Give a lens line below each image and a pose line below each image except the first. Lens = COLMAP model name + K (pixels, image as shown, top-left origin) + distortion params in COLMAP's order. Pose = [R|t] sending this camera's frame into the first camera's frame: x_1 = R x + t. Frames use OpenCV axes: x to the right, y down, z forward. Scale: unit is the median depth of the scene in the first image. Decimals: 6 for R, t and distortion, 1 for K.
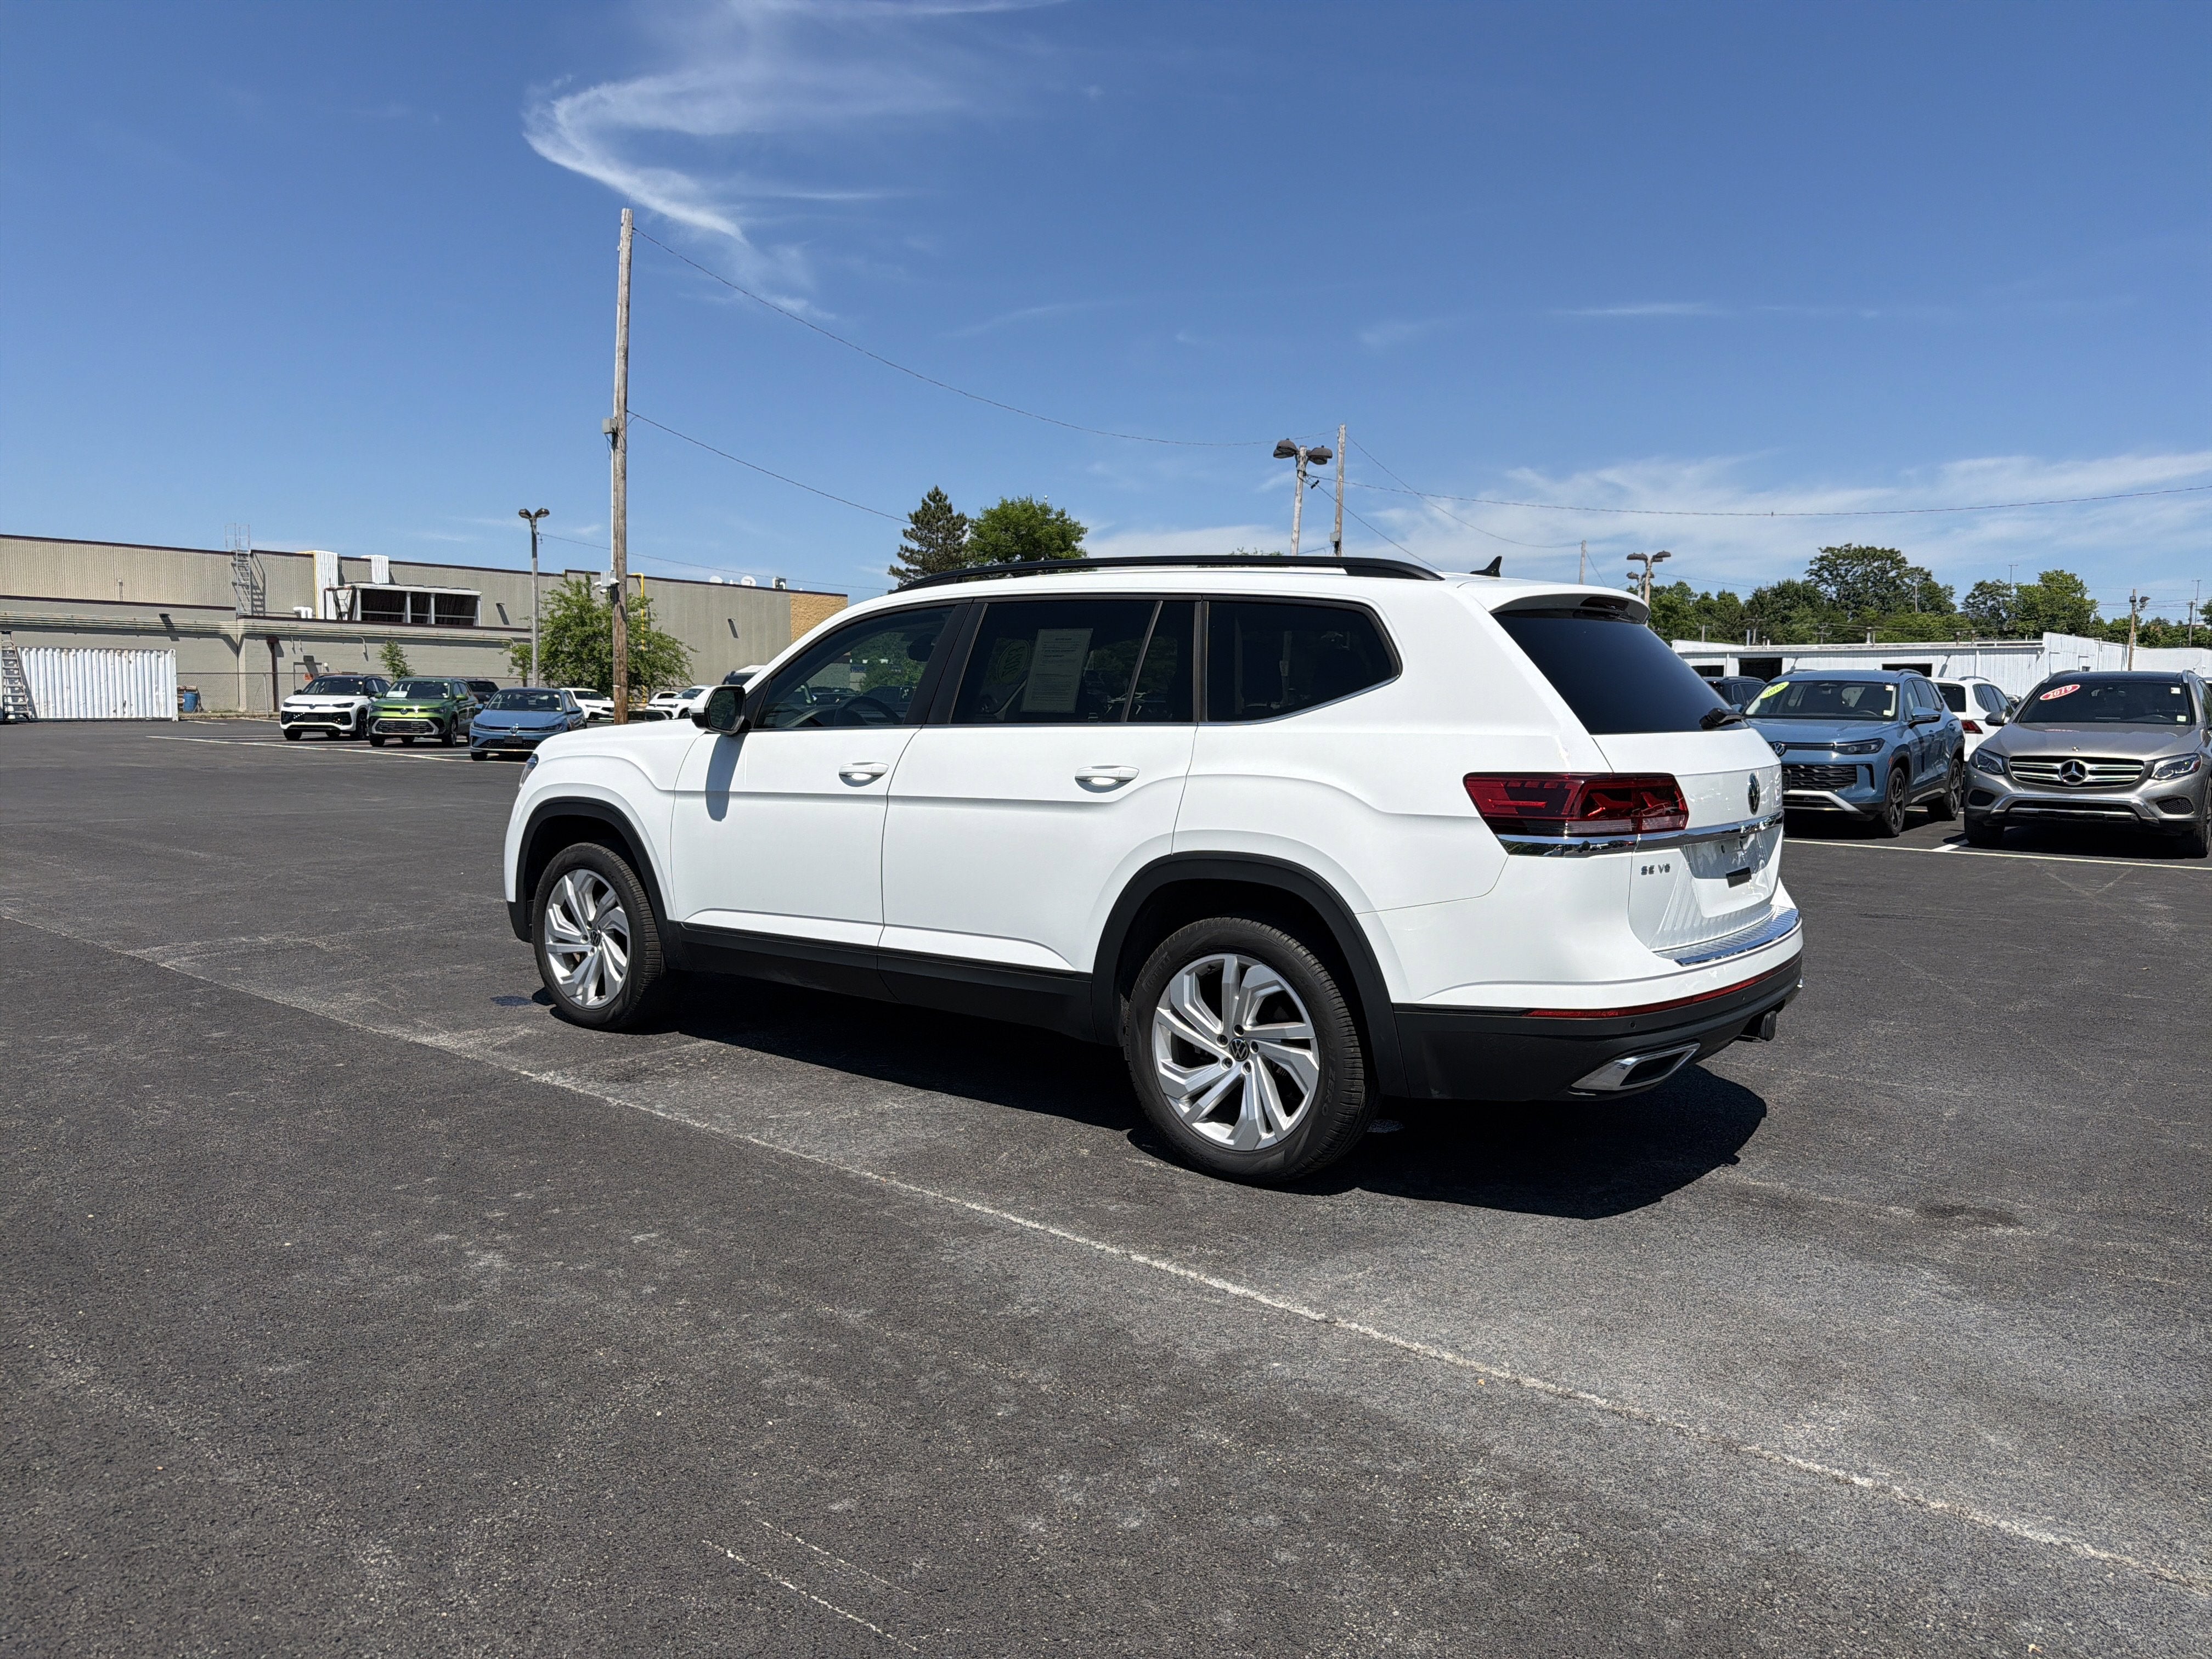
lens RADIAL K [[1555.0, 0, 1100.8], [0, 1555.0, 815.5], [0, 0, 1]] dist [0.037629, -0.037677]
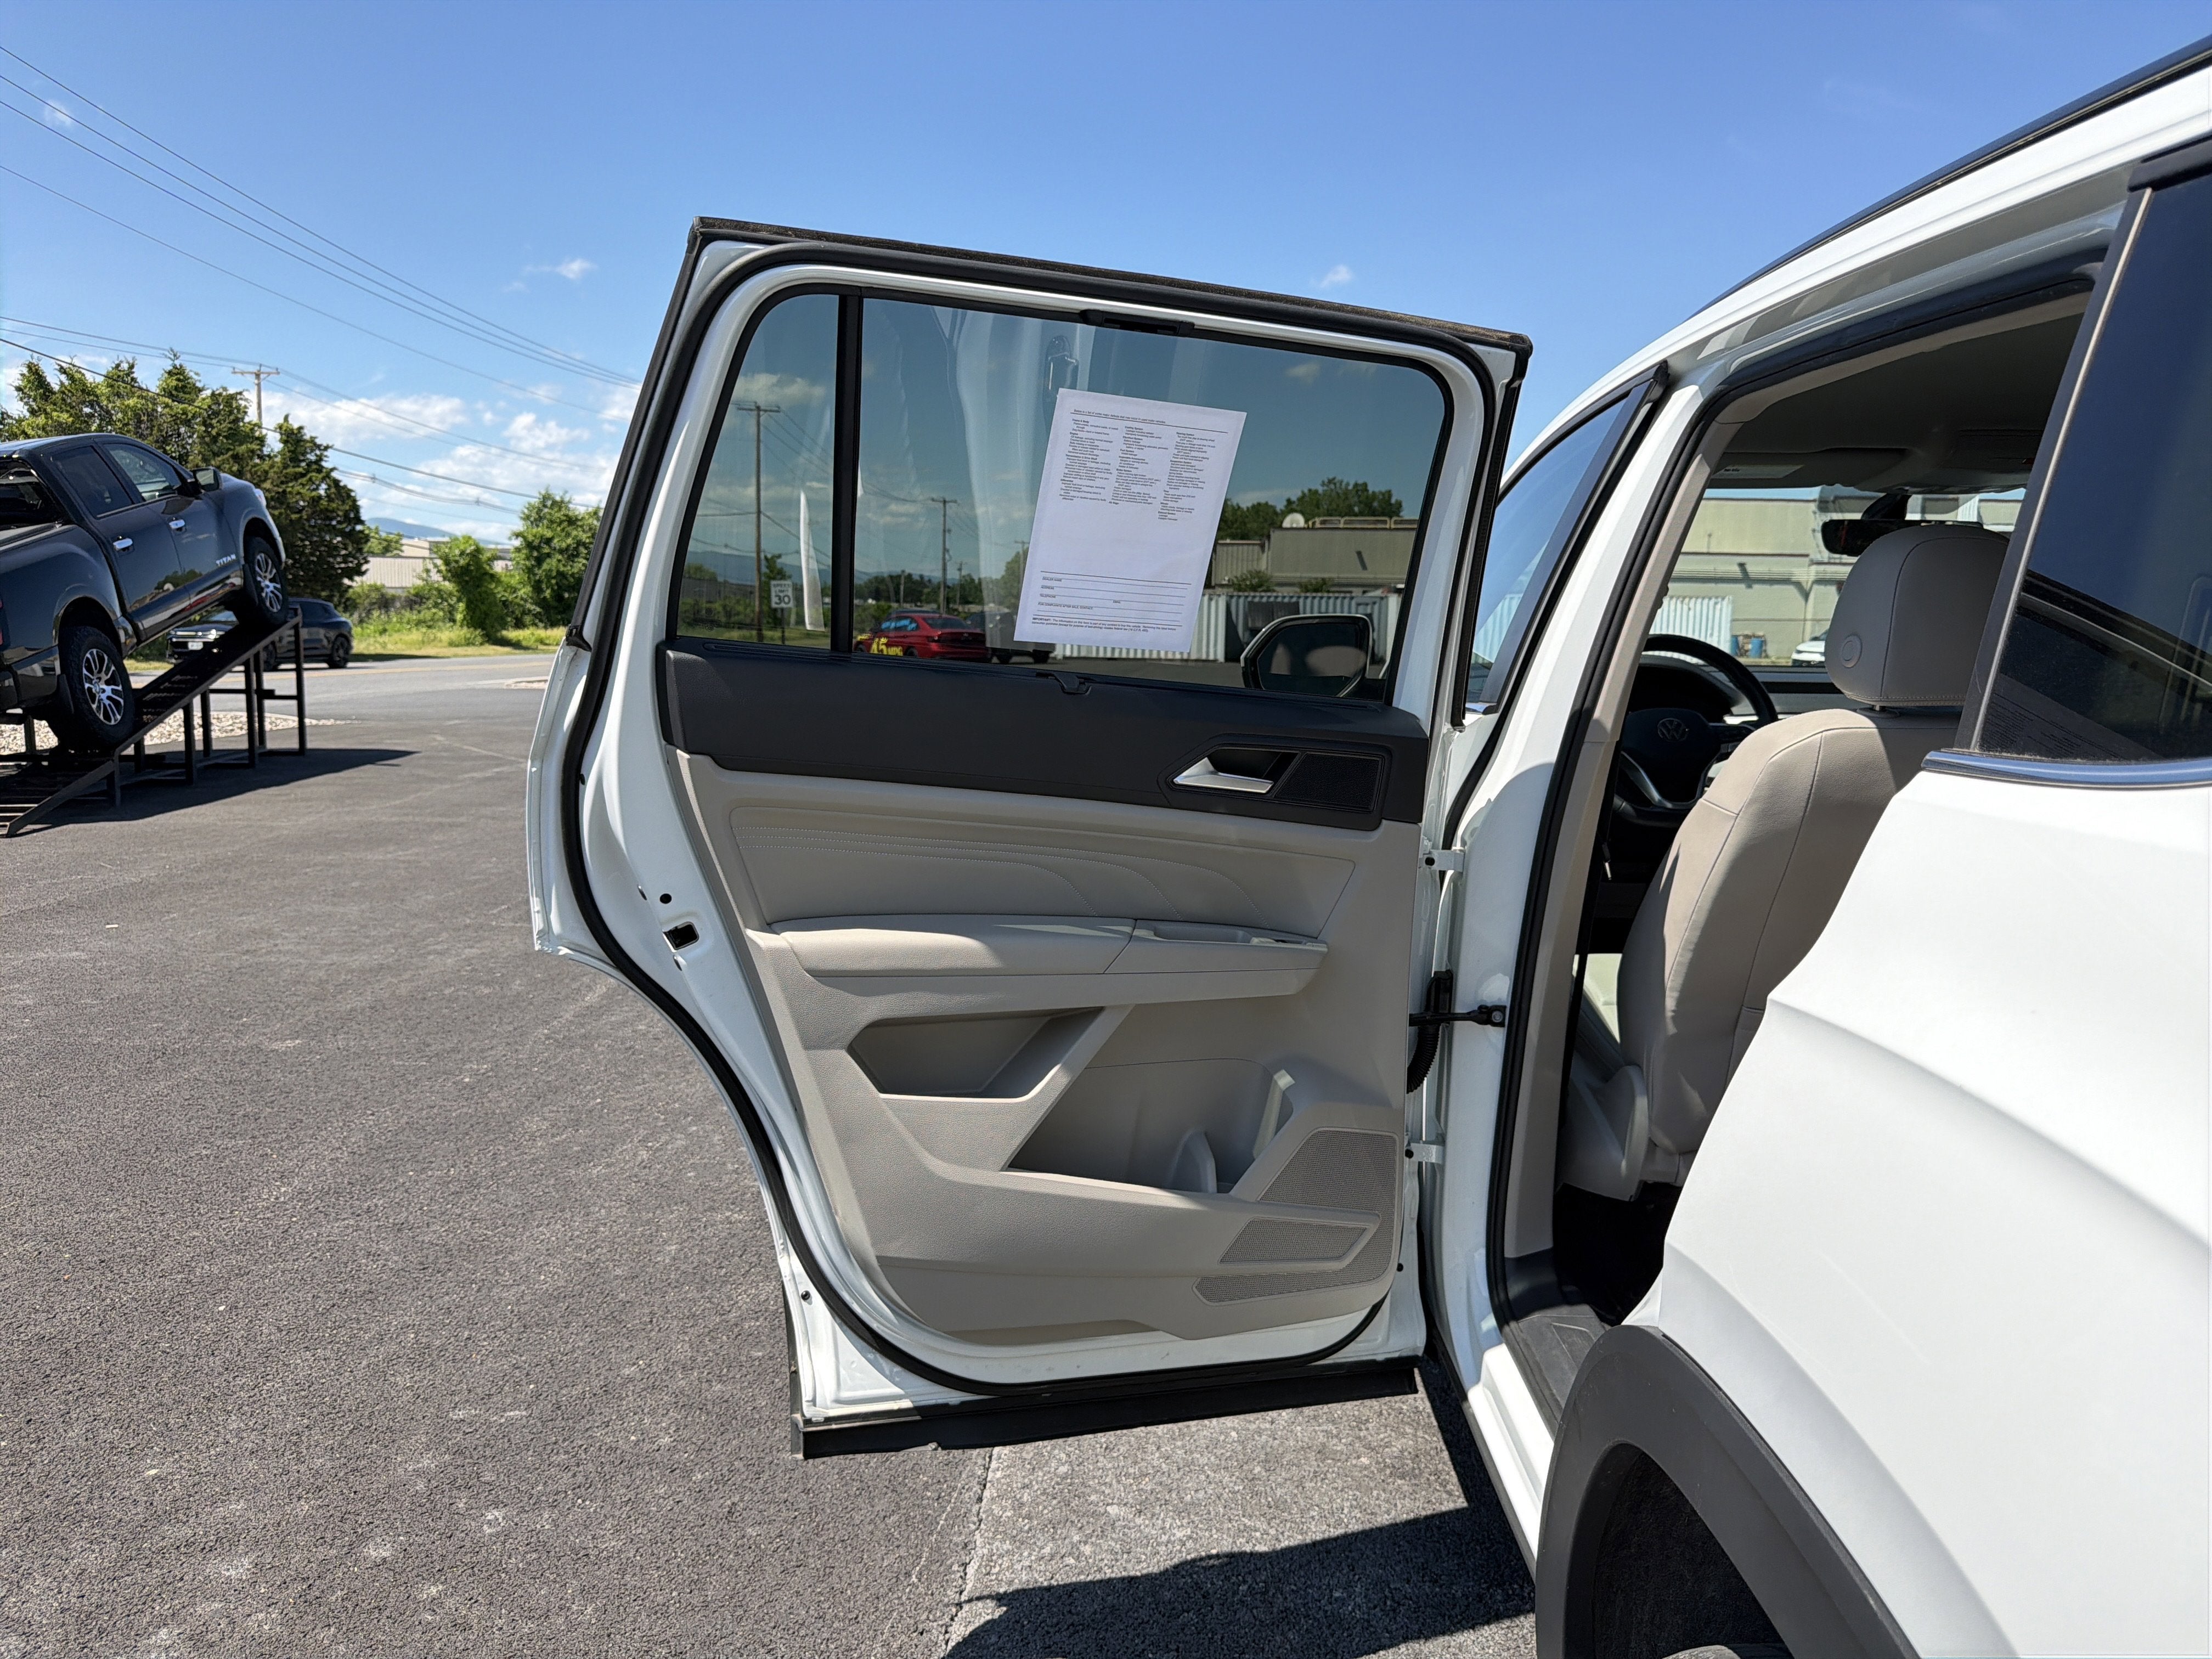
lens RADIAL K [[1575.3, 0, 1106.4], [0, 1575.3, 819.2], [0, 0, 1]] dist [-0.007719, -0.008812]
pose [[0.583819, 0.100568, -0.805631, 0.020948], [-0.072551, 0.994791, 0.071605, -0.007692], [0.808636, 0.016645, 0.588074, 0.102198]]
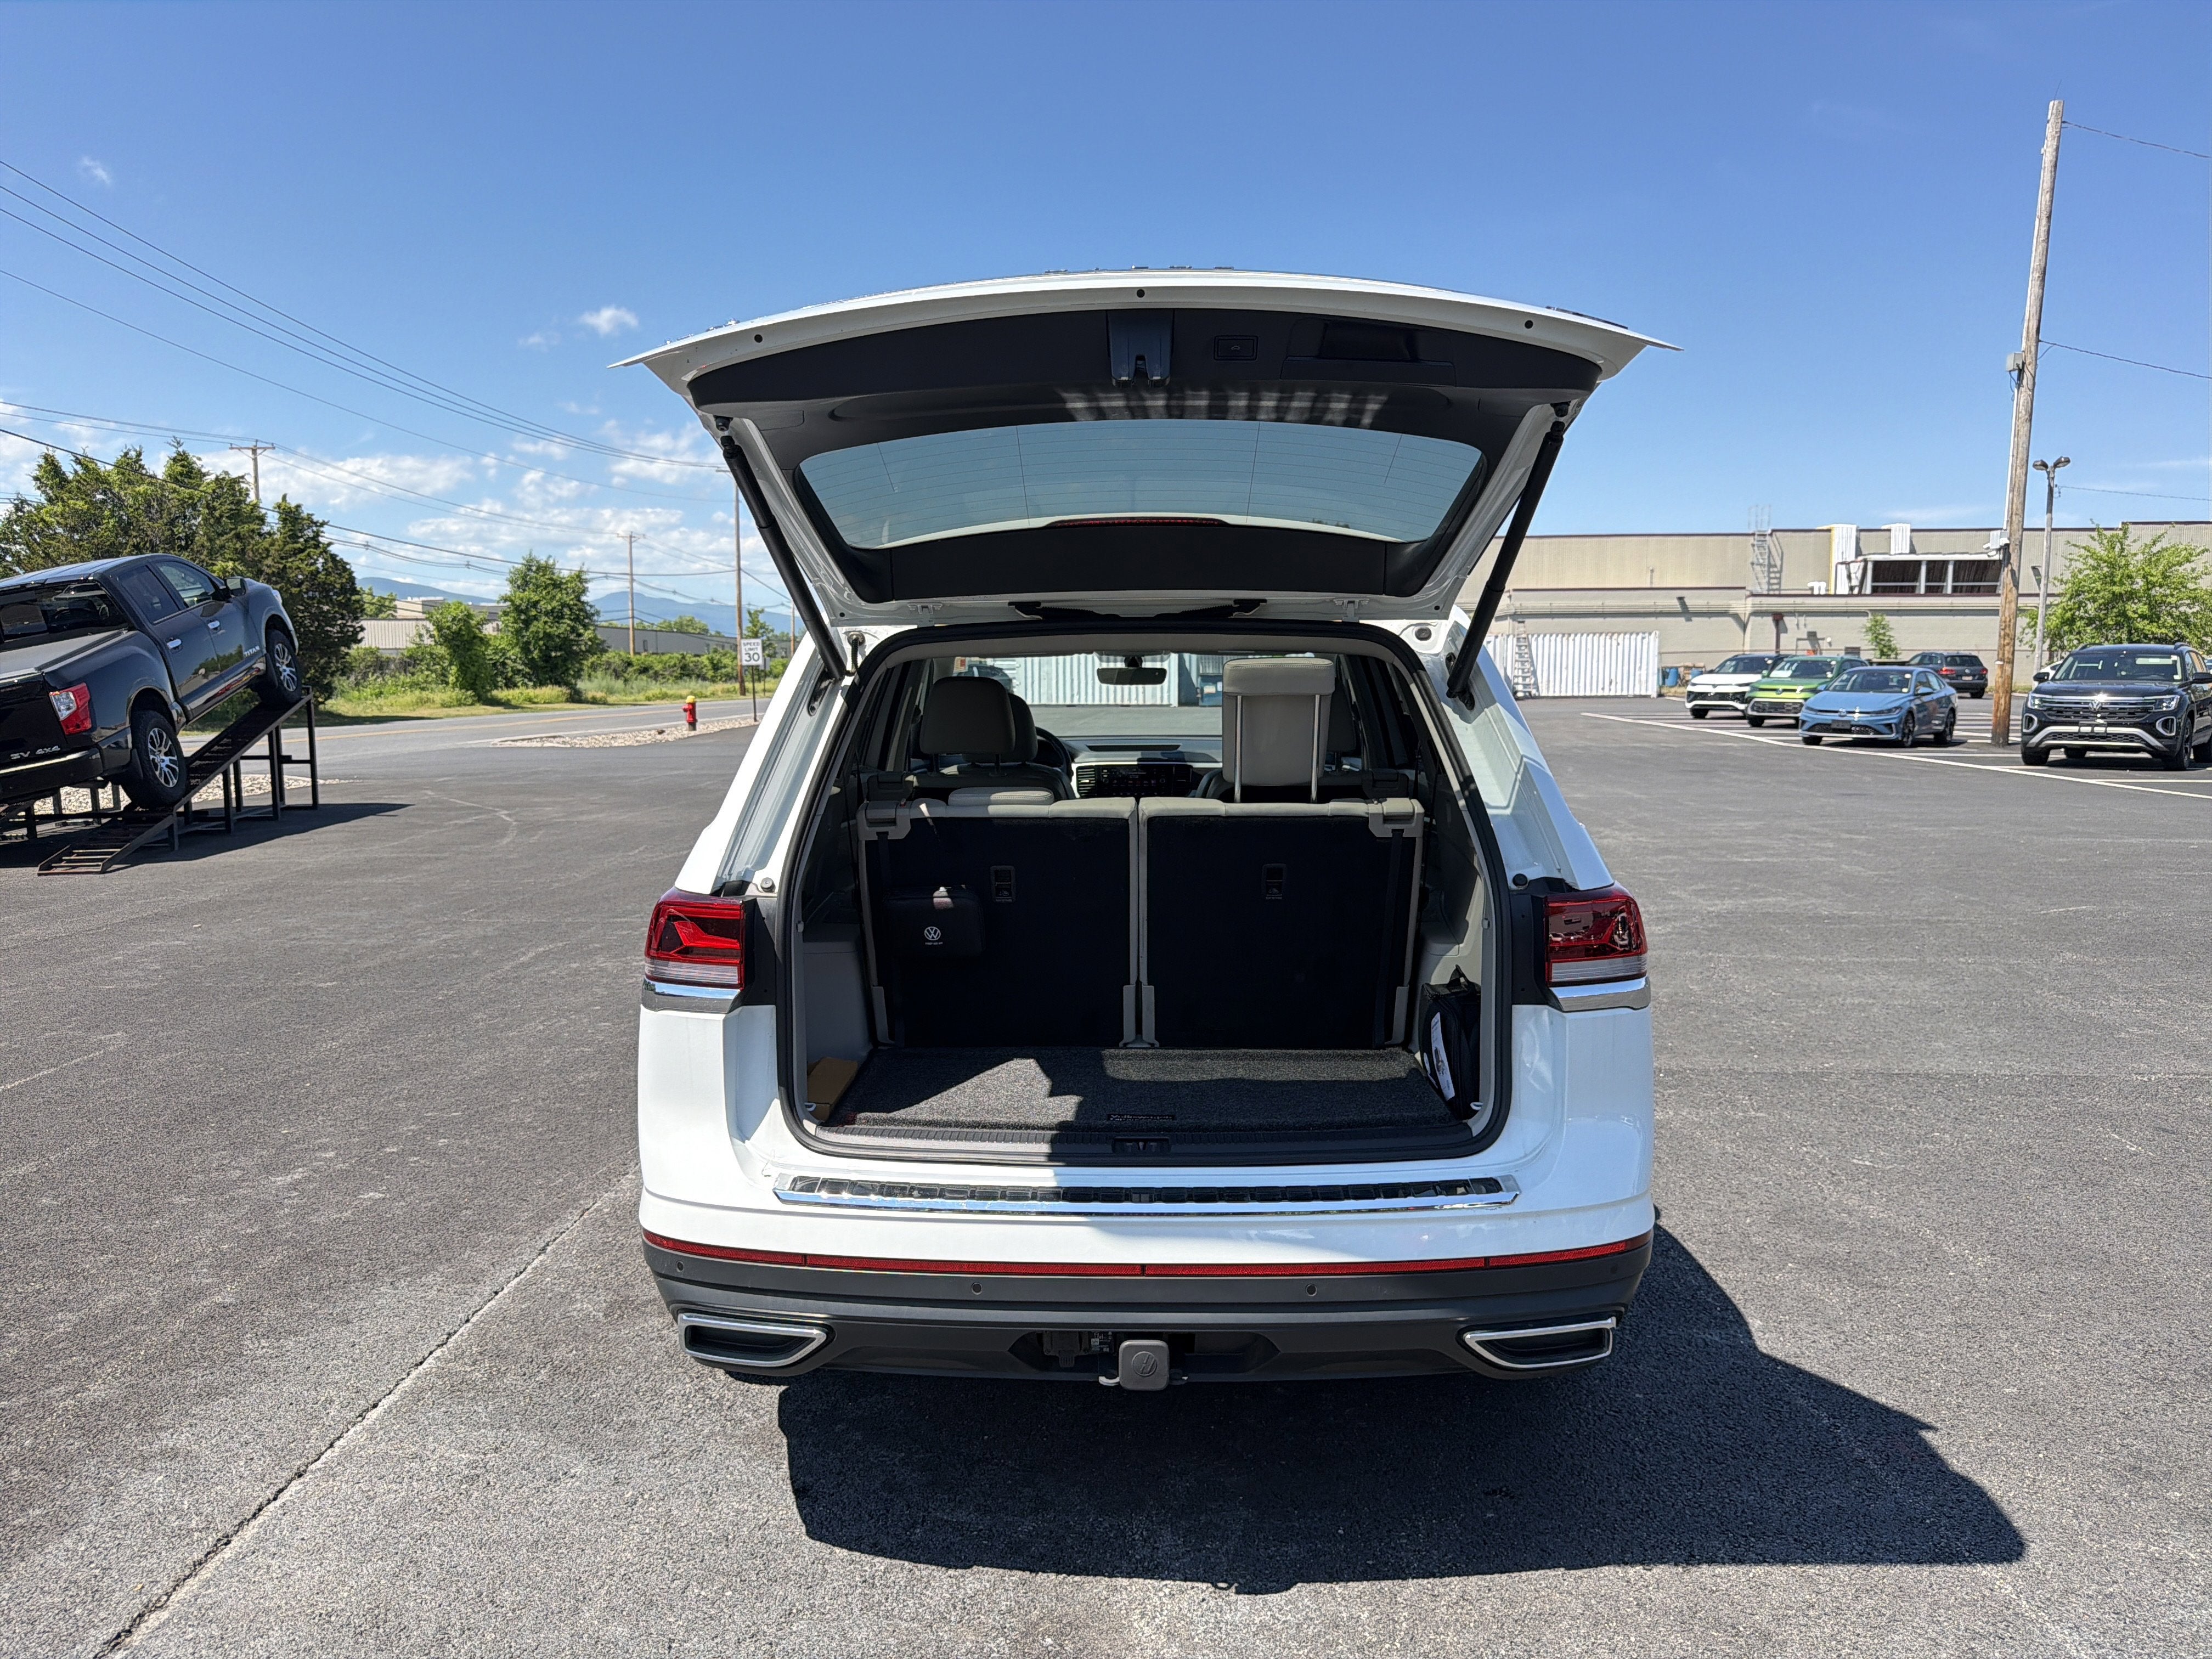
lens RADIAL K [[1580.5, 0, 1105.9], [0, 1580.5, 832.4], [0, 0, 1]] dist [-0.013499, -0.002819]
pose [[0.586055, 0.072282, -0.807041, 0.110750], [-0.049080, 0.997351, 0.053687, -0.011209], [0.808783, 0.008147, 0.588050, 0.083543]]
